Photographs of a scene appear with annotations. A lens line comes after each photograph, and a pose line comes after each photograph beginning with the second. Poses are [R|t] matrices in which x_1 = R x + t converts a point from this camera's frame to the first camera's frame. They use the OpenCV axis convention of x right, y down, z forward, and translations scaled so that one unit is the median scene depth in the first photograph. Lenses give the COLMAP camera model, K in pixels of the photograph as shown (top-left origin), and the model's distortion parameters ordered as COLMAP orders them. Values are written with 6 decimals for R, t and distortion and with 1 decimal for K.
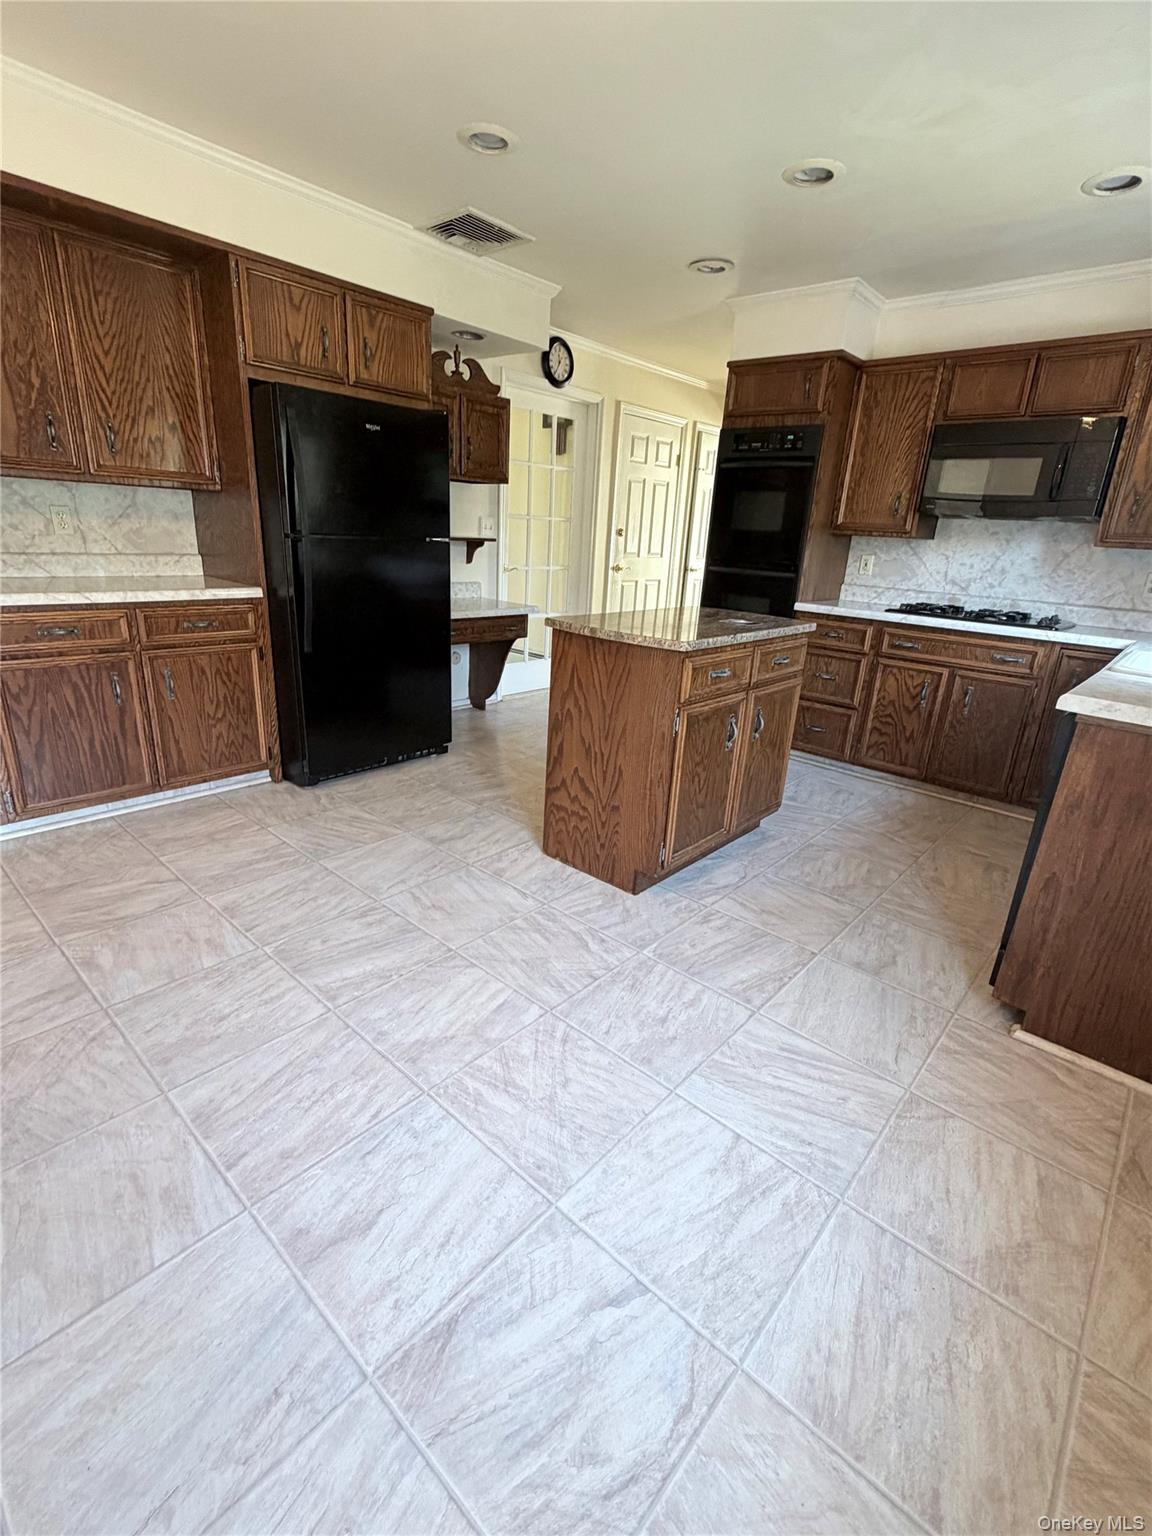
lens RADIAL K [[704.6, 0, 573.9], [0, 704.6, 764.8], [0, 0, 1]] dist [-0.000156, 0.000287]
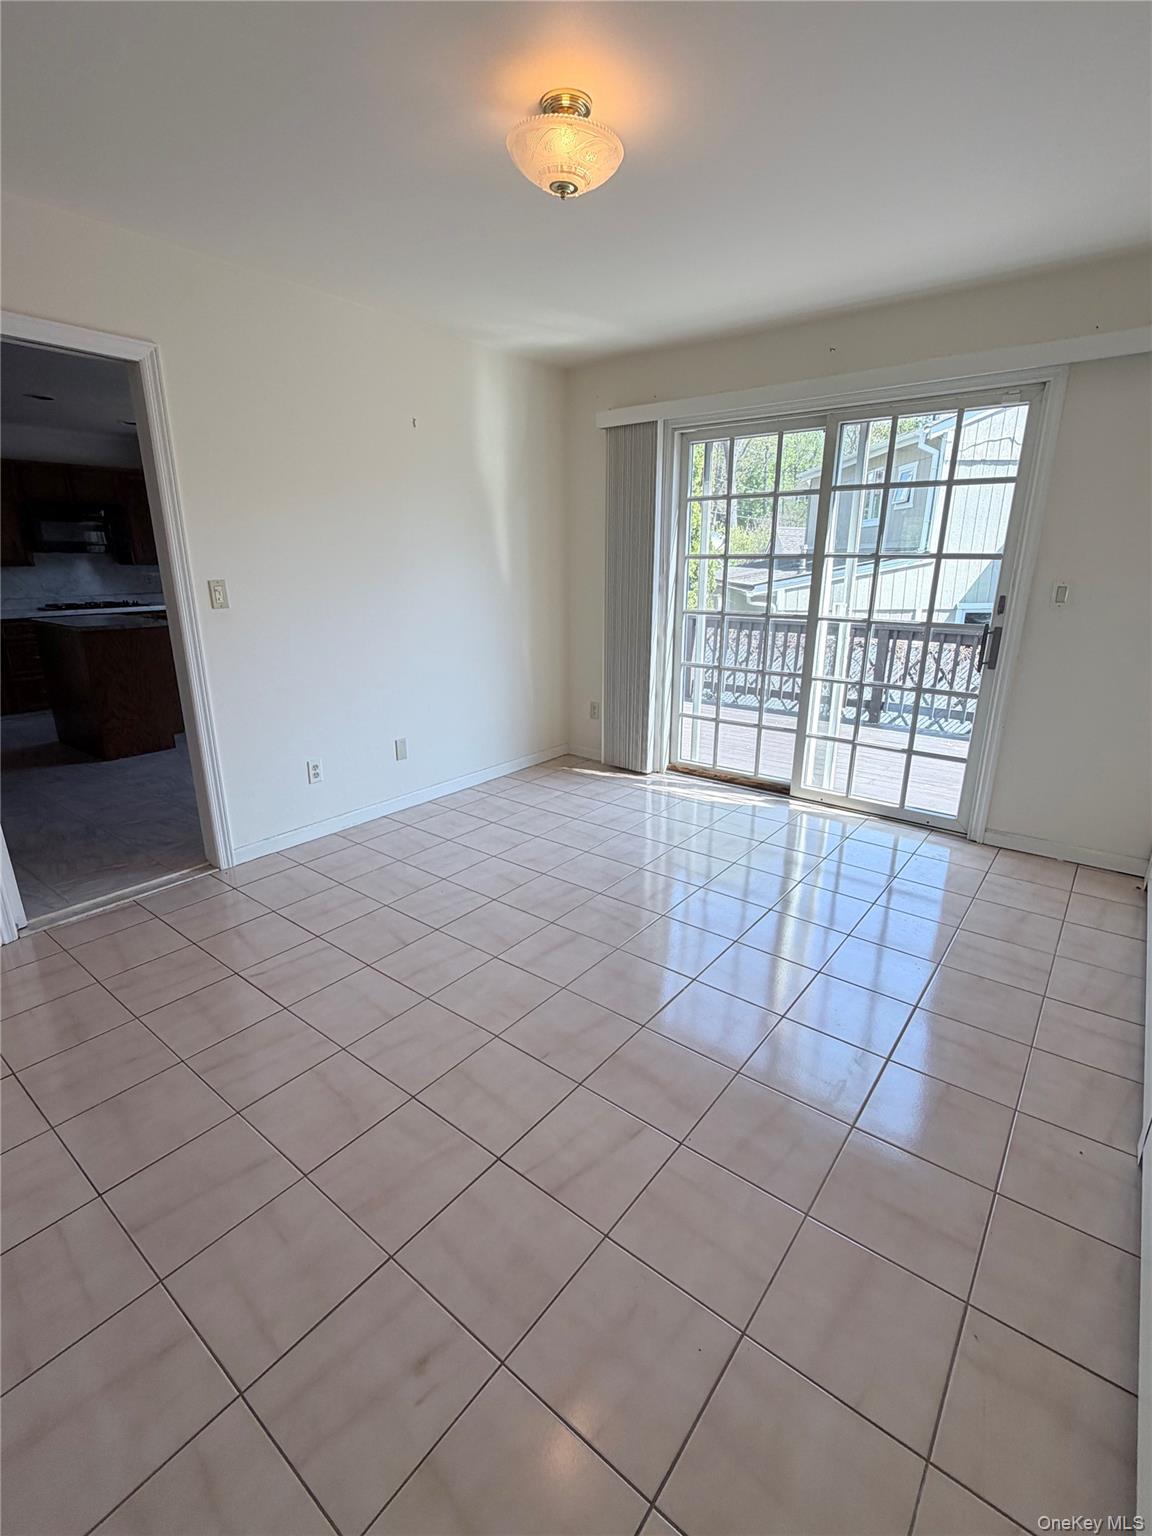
lens RADIAL K [[704.6, 0, 572.2], [0, 704.6, 776.3], [0, 0, 1]] dist [-0.000156, 0.000287]
pose [[-0.059477, -0.347608, 0.935752, -2.092025], [0.312973, 0.883652, 0.348147, -0.106476], [-0.947898, 0.313572, 0.056235, -0.218783]]
